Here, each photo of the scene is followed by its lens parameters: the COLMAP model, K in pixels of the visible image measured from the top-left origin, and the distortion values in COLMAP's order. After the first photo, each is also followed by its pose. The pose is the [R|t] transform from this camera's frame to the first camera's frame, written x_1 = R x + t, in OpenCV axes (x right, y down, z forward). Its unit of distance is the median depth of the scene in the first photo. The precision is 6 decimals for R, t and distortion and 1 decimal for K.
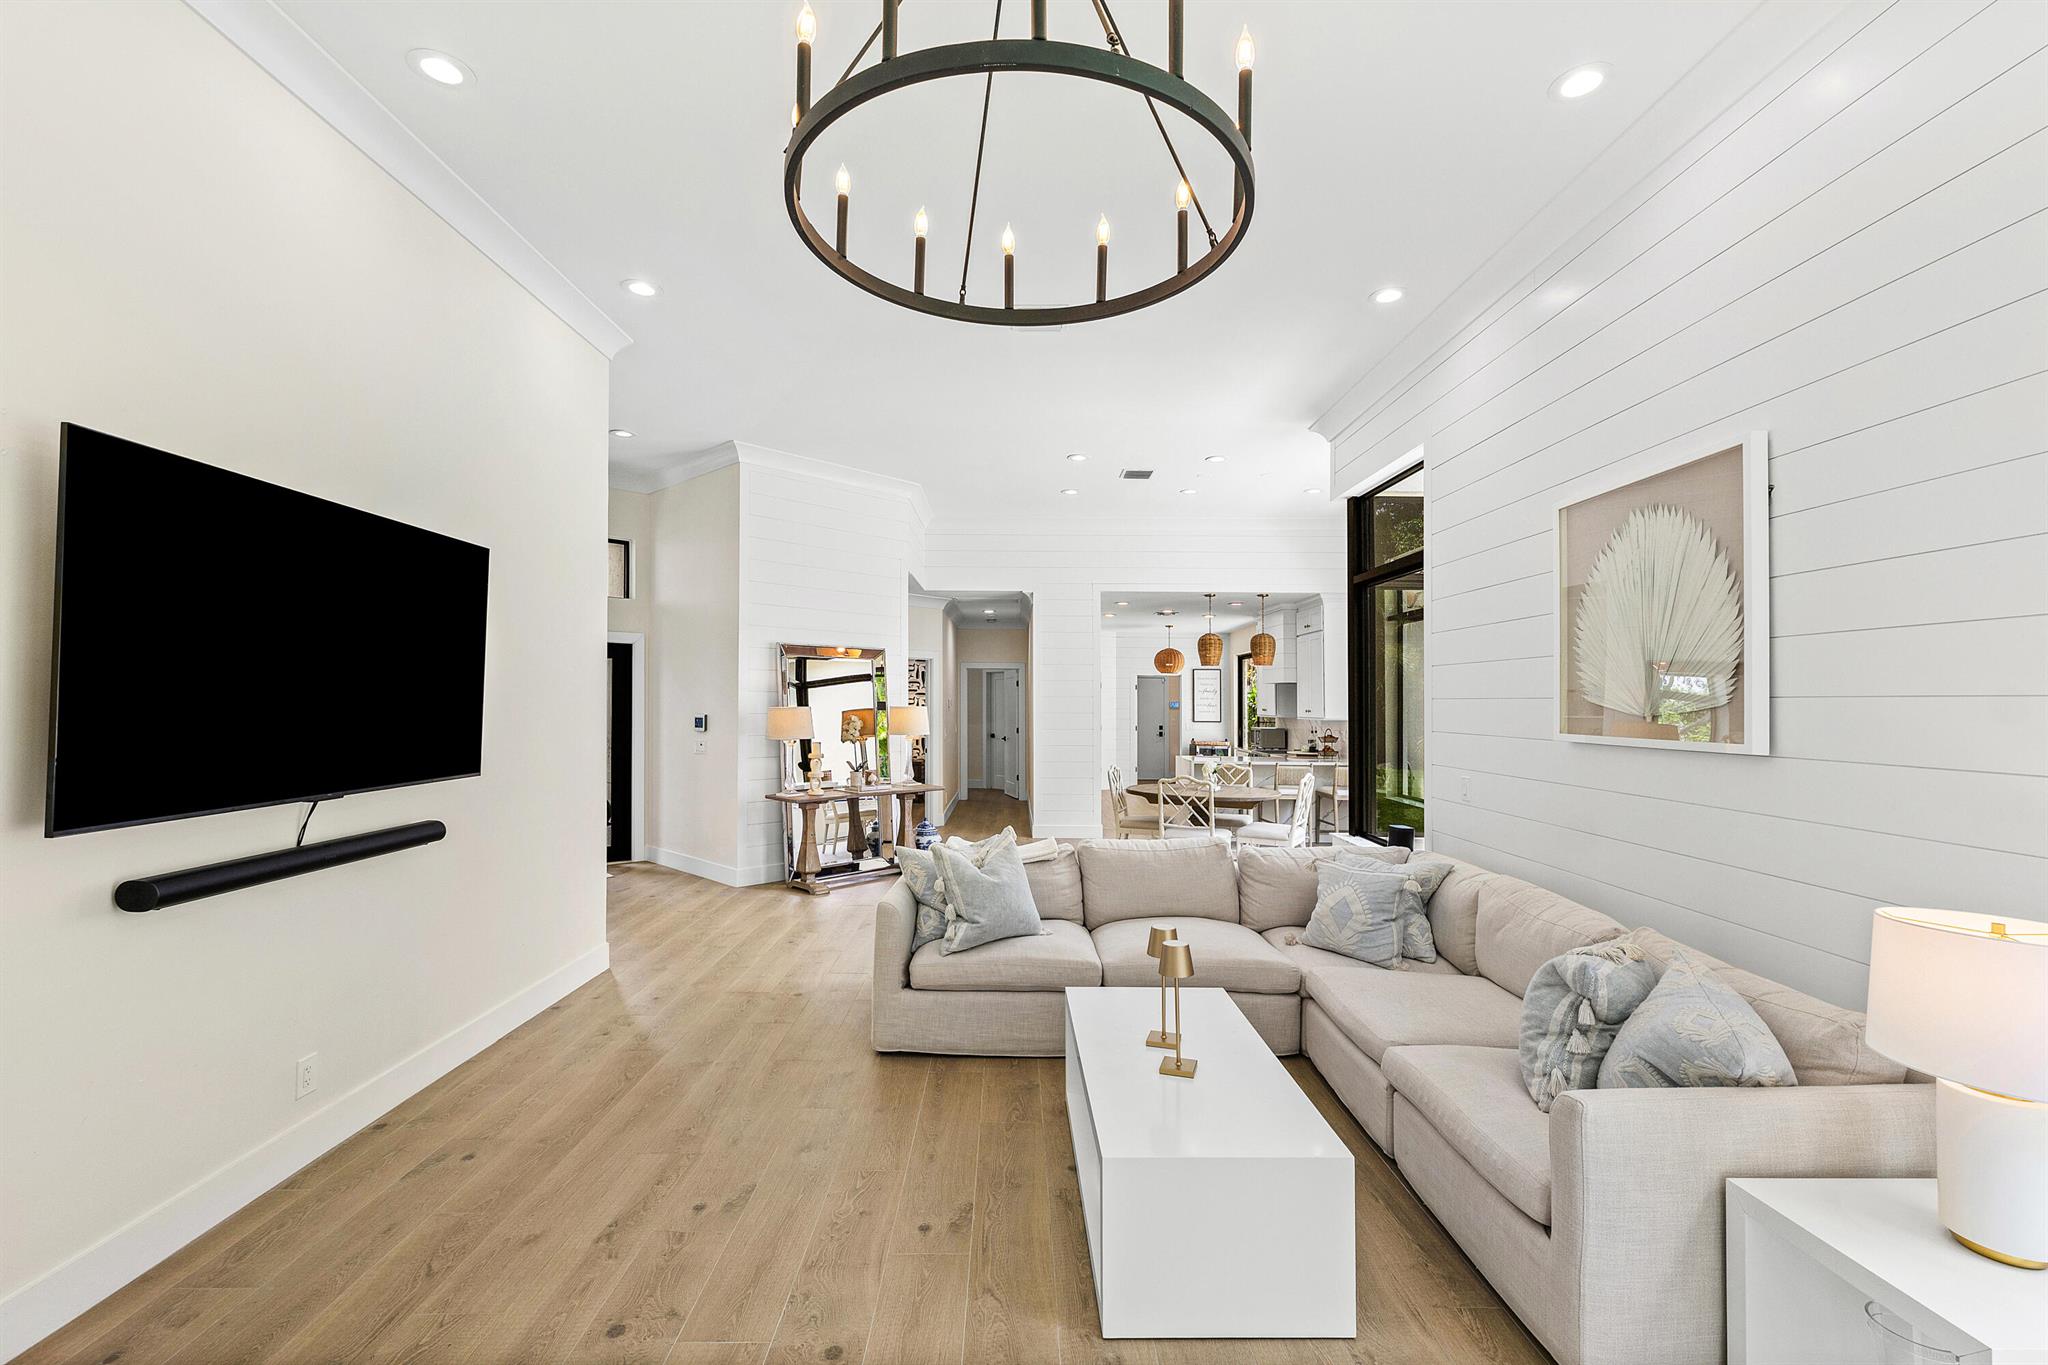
lens RADIAL K [[889.2, 0, 1012.9], [0, 889.2, 687.8], [0, 0, 1]] dist [0.011396, 0.000245]
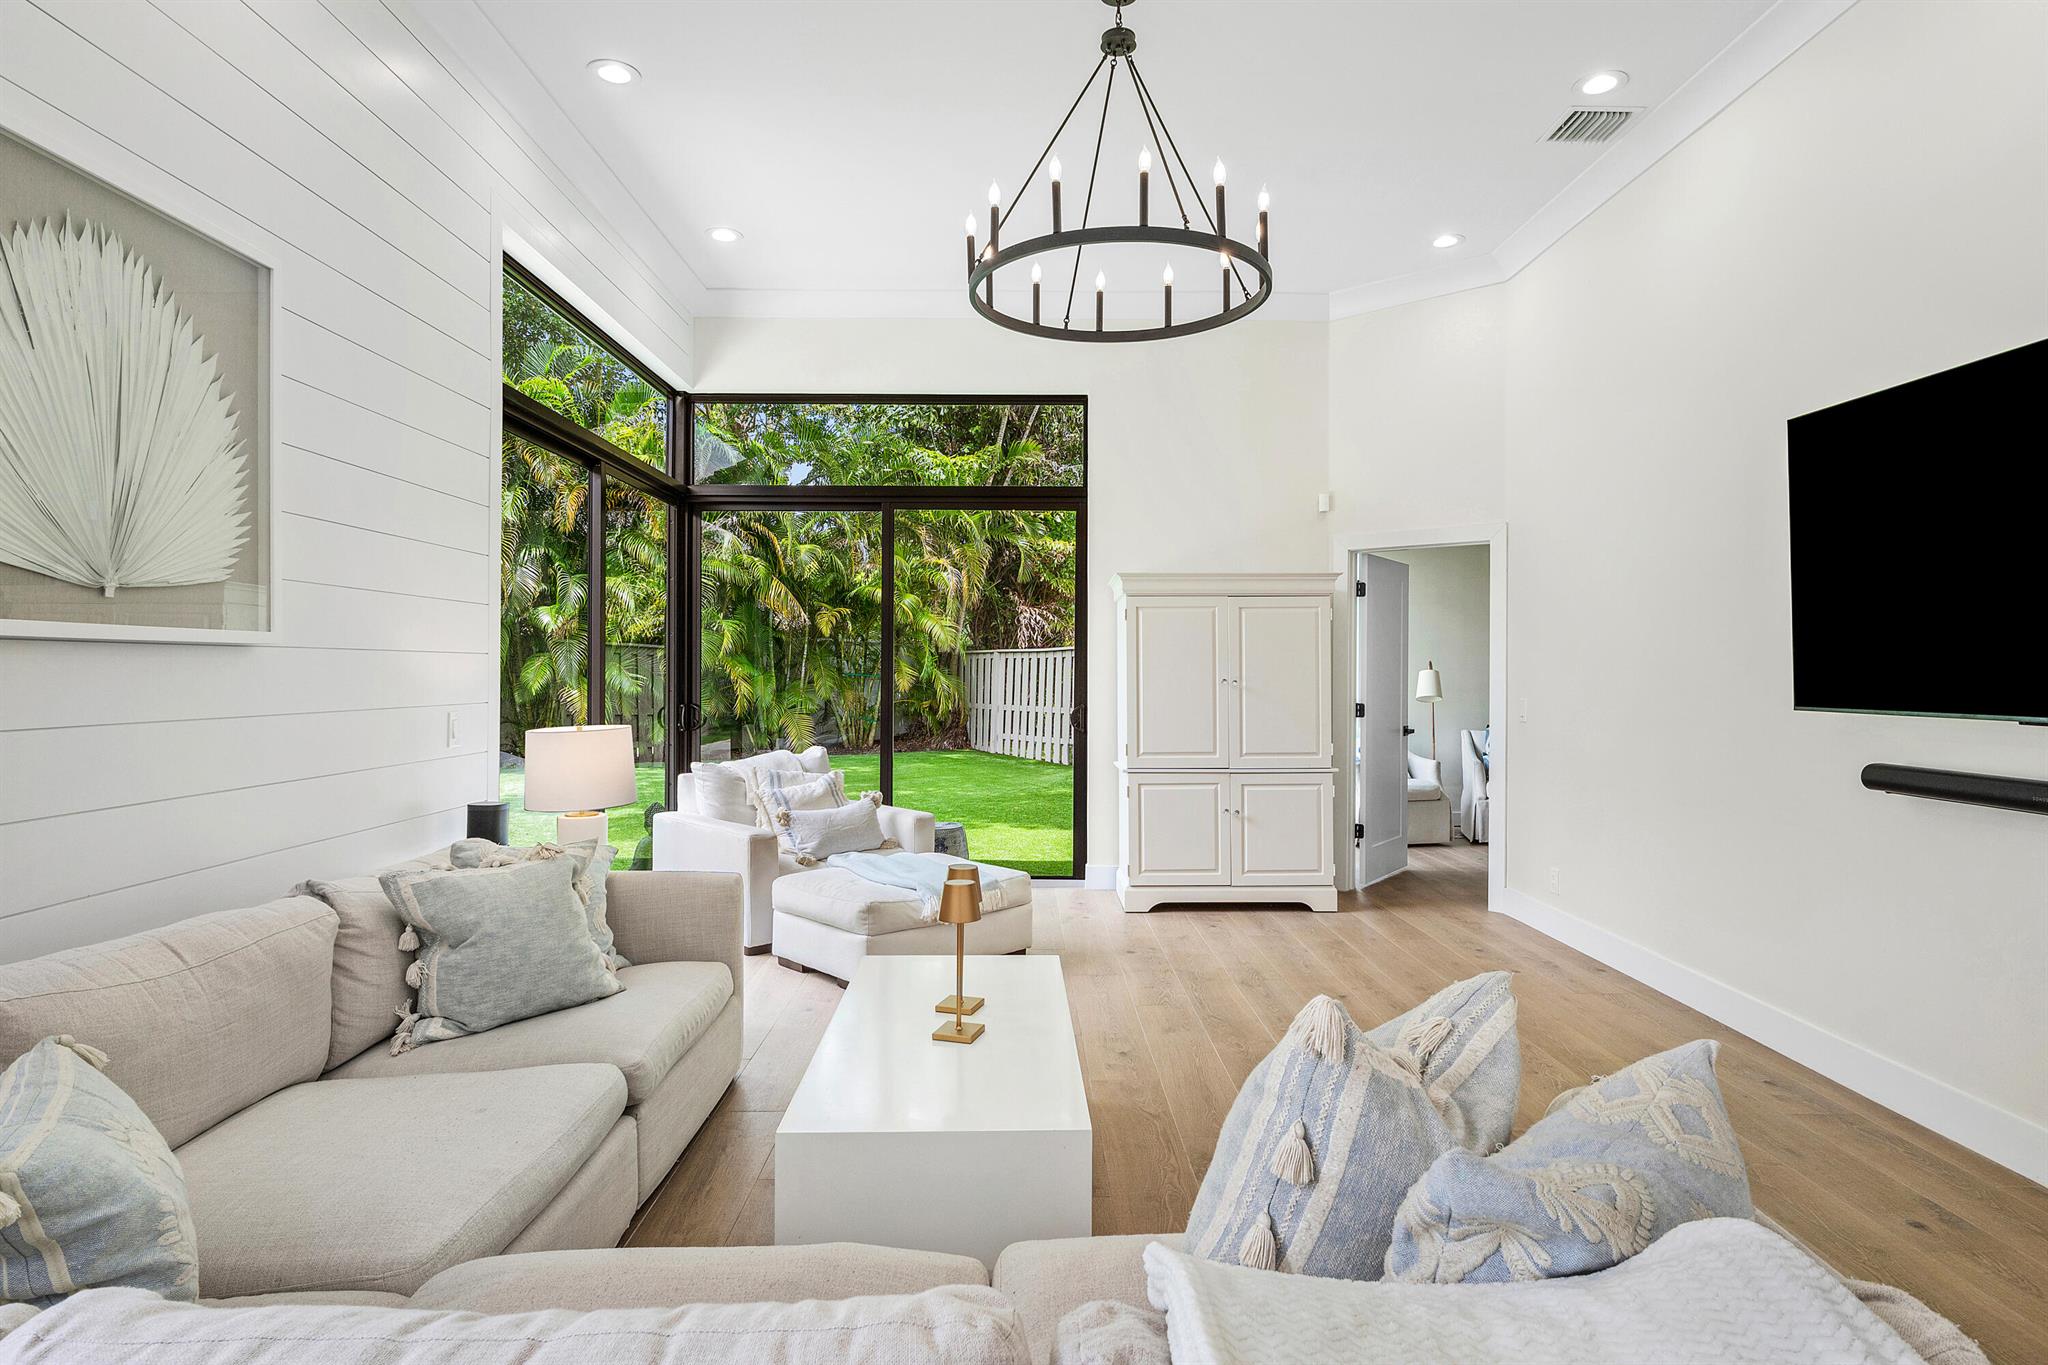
lens RADIAL K [[1079.0, 0, 1021.1], [0, 1079.0, 673.8], [0, 0, 1]] dist [-0.016254, 0.000297]
pose [[-0.999954, -0.009531, -0.000567, 0.076094], [-0.009521, 0.999840, -0.015142, 0.065023], [0.000711, -0.015136, -0.999885, 1.207240]]
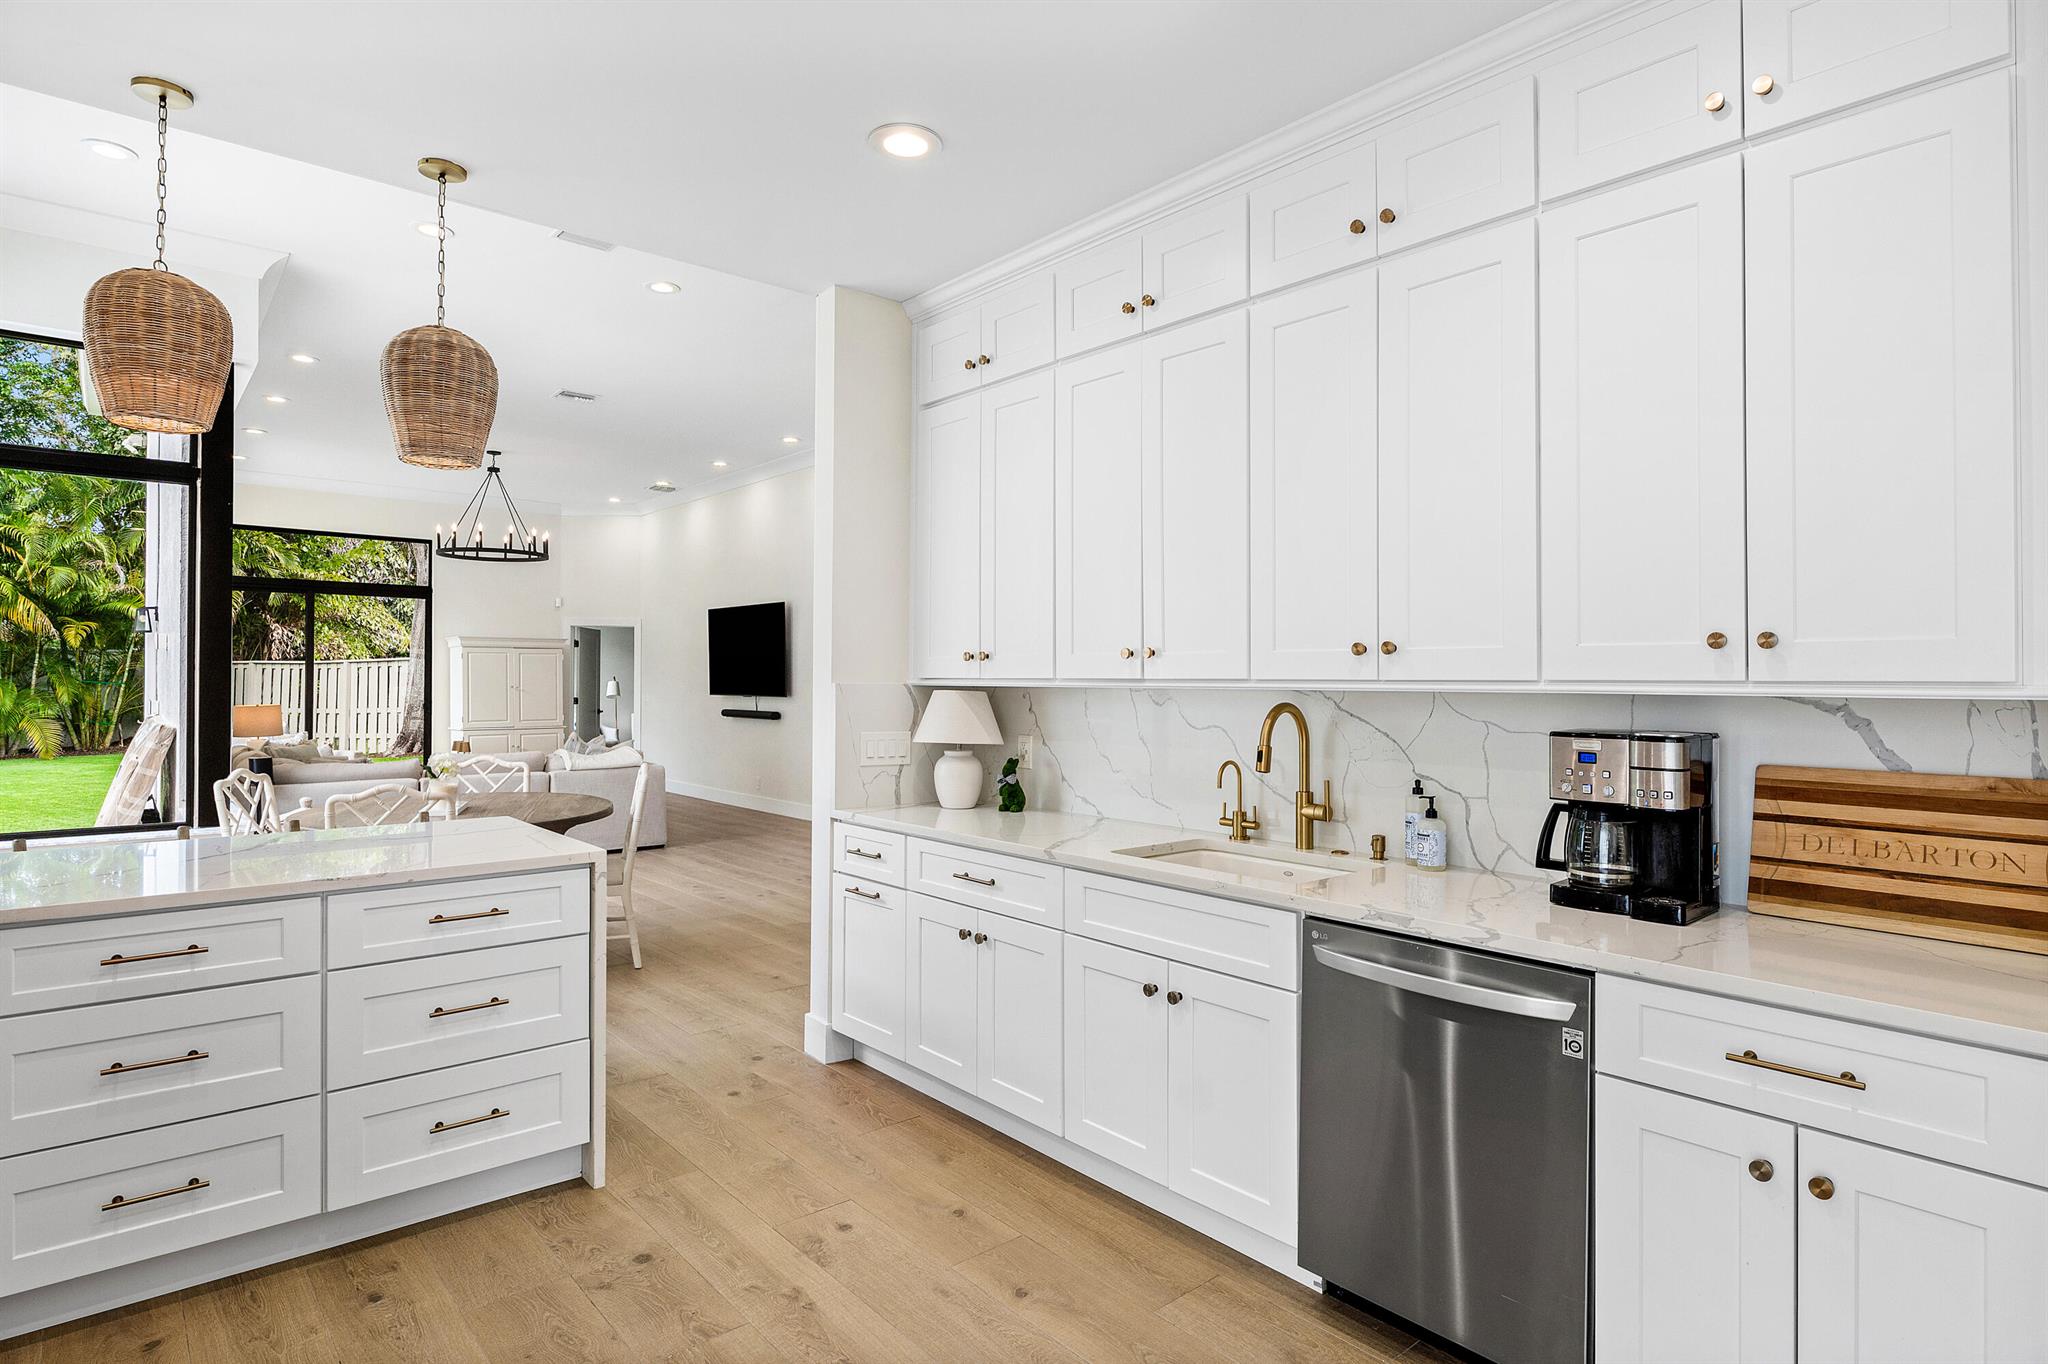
lens RADIAL K [[1093.8, 0, 1048.3], [0, 1093.8, 677.2], [0, 0, 1]] dist [0.000769, -0.000510]
pose [[-0.753202, -0.012783, -0.657665, 0.664351], [0.001568, 0.999773, -0.021228, 0.089163], [0.657788, -0.017021, -0.753011, 3.017685]]
